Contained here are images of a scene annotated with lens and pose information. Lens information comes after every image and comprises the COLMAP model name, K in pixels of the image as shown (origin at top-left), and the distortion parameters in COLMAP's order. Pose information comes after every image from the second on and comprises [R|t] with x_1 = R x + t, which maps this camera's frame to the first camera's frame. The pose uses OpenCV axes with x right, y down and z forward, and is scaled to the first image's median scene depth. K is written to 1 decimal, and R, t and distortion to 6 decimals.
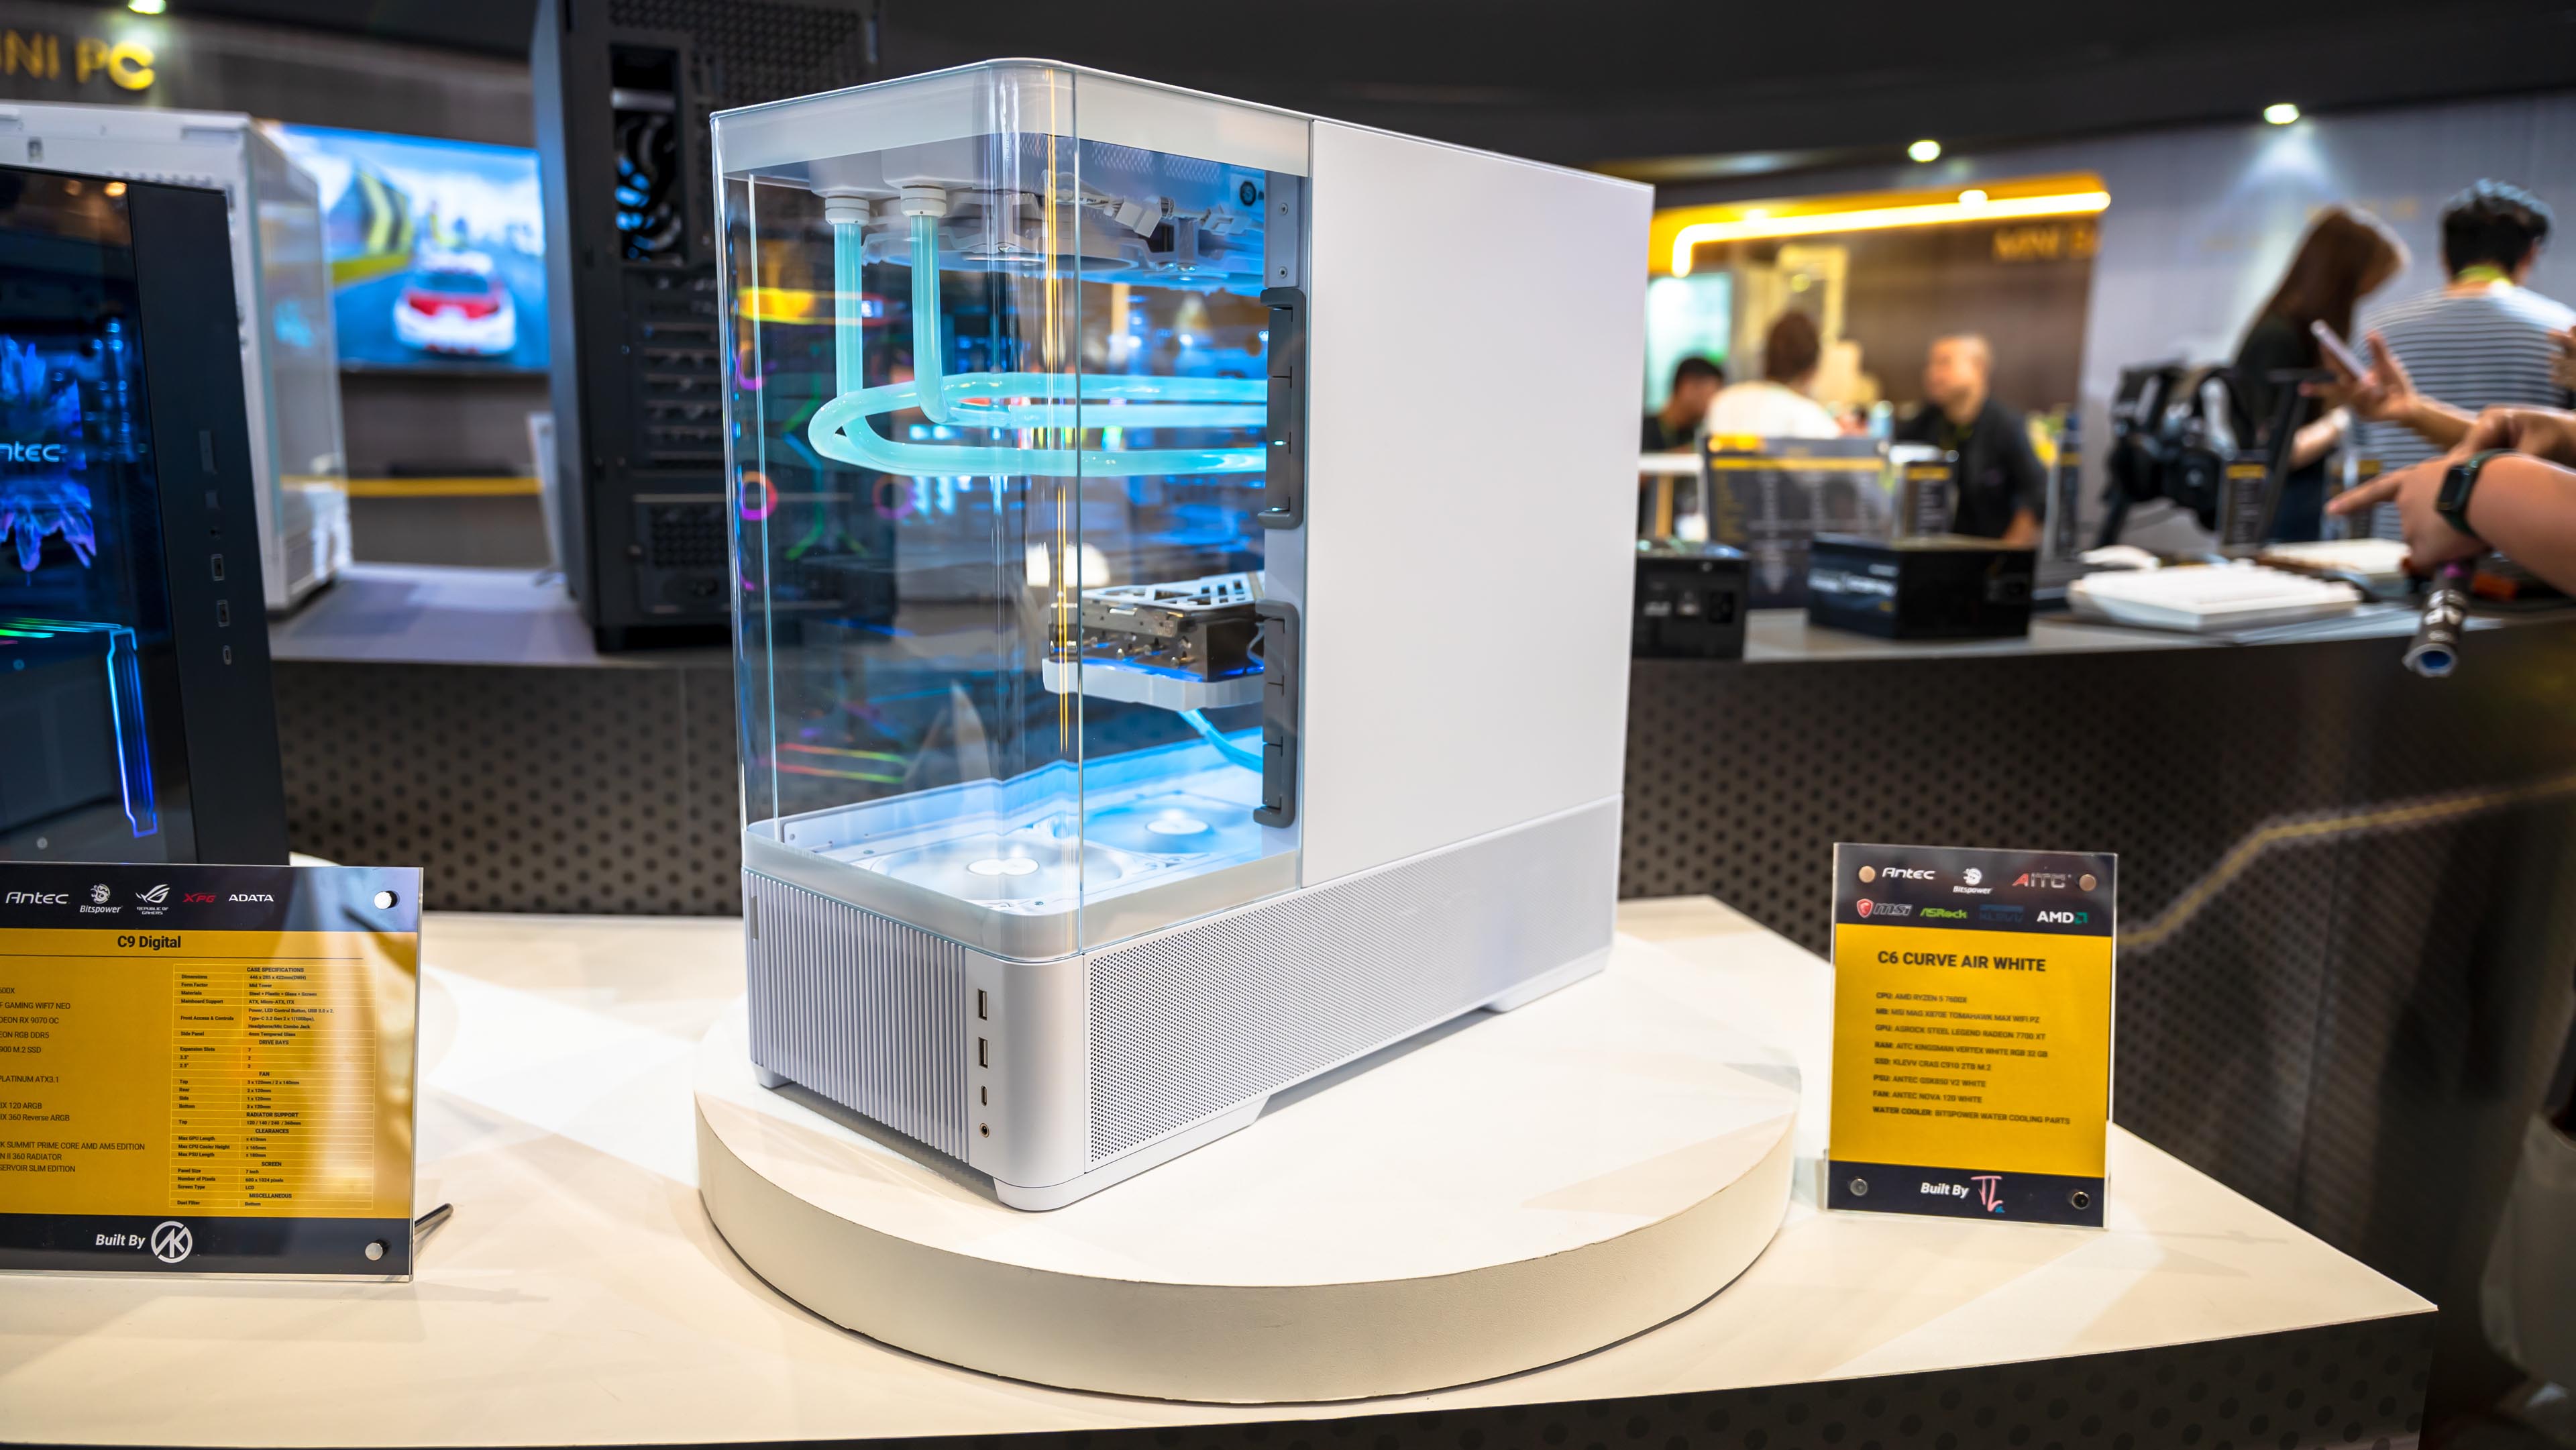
lens RADIAL K [[1813.0, 0, 1291.1], [0, 1813.0, 722.9], [0, 0, 1]] dist [-0.004749, -0.005330]
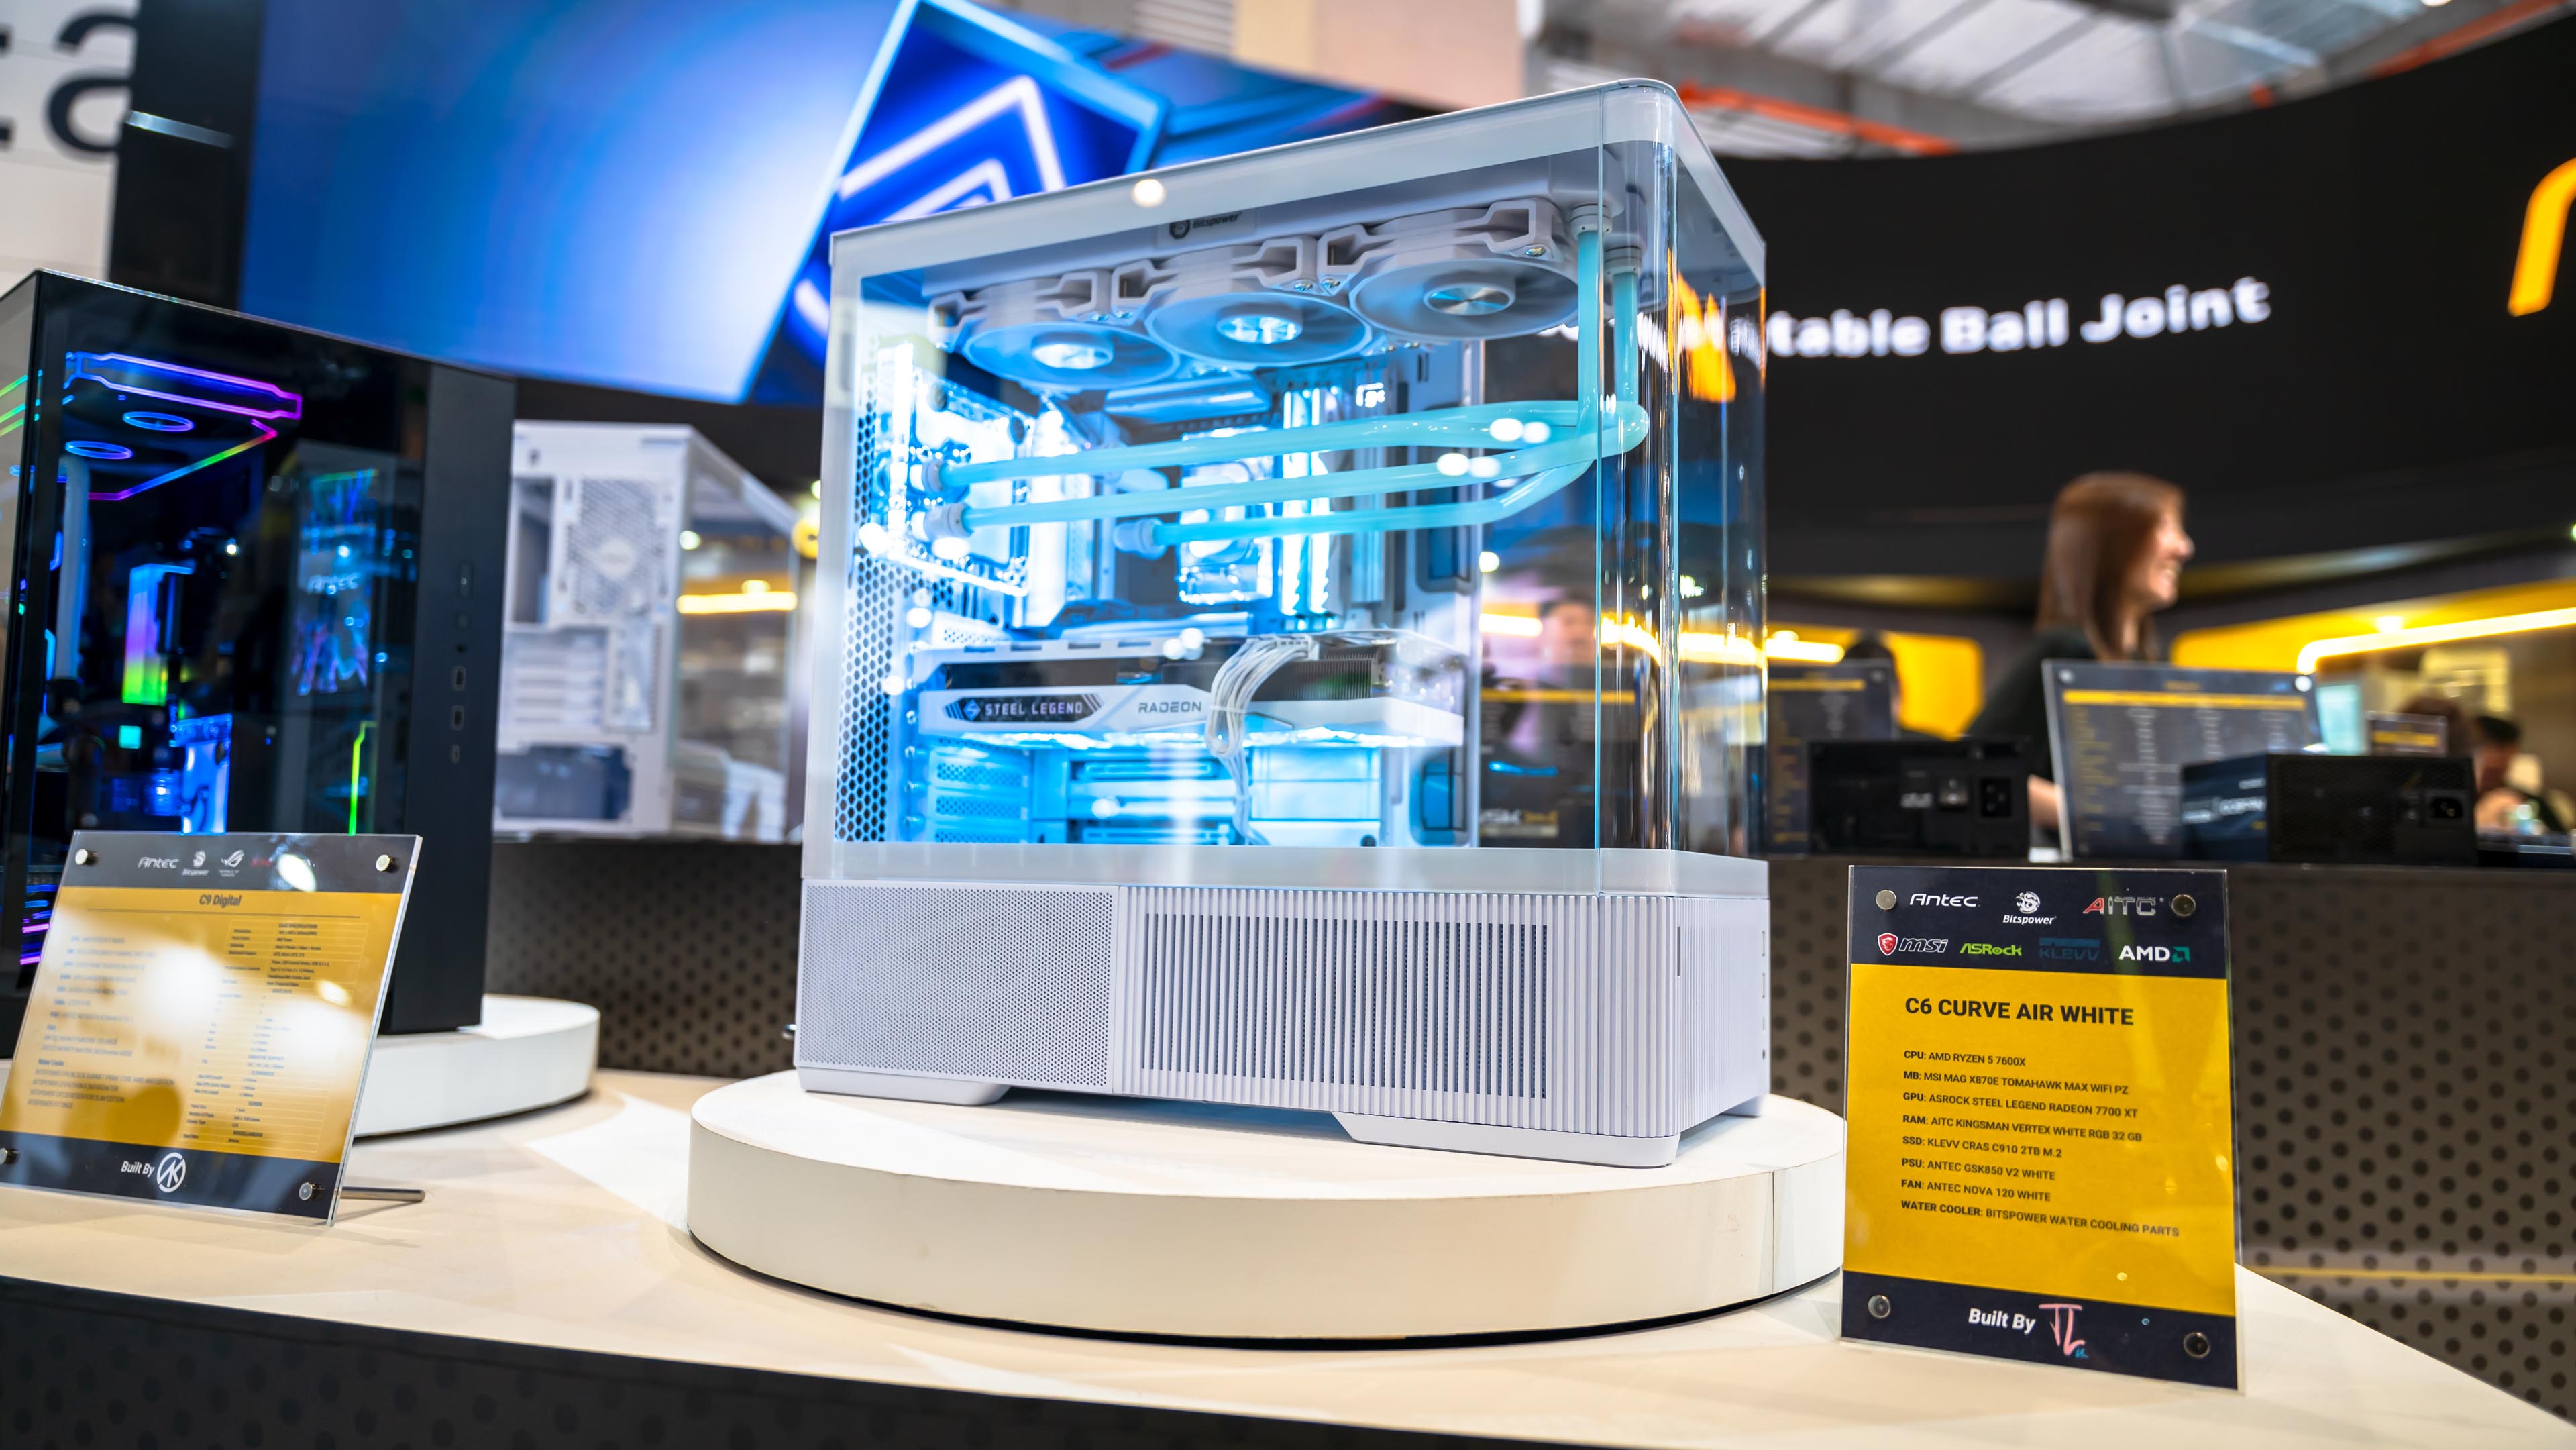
lens RADIAL K [[1813.0, 0, 1272.0], [0, 1813.0, 718.7], [0, 0, 1]] dist [-0.004749, -0.005330]
pose [[0.933196, -0.029441, -0.358160, 0.354293], [-0.072057, 0.961069, -0.266748, 0.240062], [0.352070, 0.274736, 0.894744, 0.167298]]
